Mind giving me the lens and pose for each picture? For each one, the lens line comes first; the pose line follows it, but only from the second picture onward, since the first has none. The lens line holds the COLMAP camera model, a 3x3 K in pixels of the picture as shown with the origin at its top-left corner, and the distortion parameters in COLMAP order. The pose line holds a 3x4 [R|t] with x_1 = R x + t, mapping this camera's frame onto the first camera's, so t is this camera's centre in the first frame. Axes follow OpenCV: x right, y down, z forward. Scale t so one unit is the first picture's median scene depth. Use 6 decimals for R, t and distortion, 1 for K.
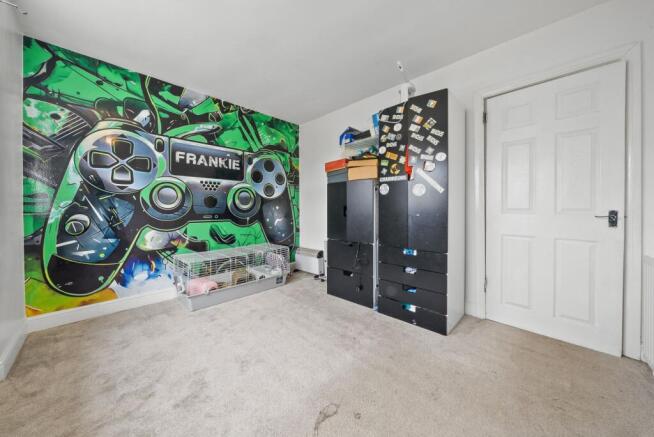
lens RADIAL K [[232.0, 0, 327.0], [0, 232.0, 218.5], [0, 0, 1]] dist [-0.000728, 0.000052]
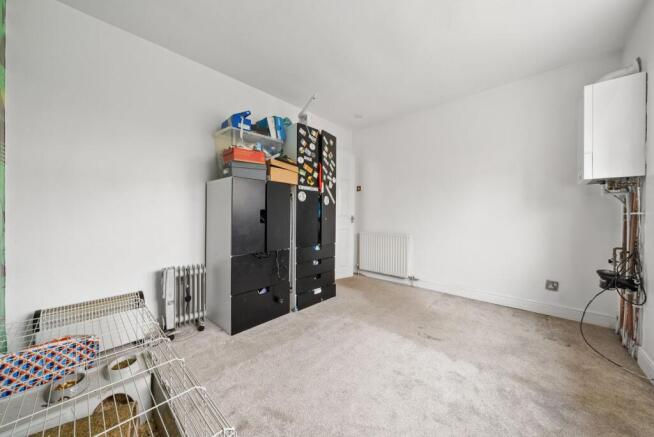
lens RADIAL K [[232.0, 0, 327.0], [0, 232.0, 218.5], [0, 0, 1]] dist [-0.000728, 0.000052]
pose [[-0.025335, -0.022940, 0.999416, -0.907392], [0.026712, 0.999364, 0.023616, -0.045201], [-0.999322, 0.027294, -0.024706, 0.956951]]
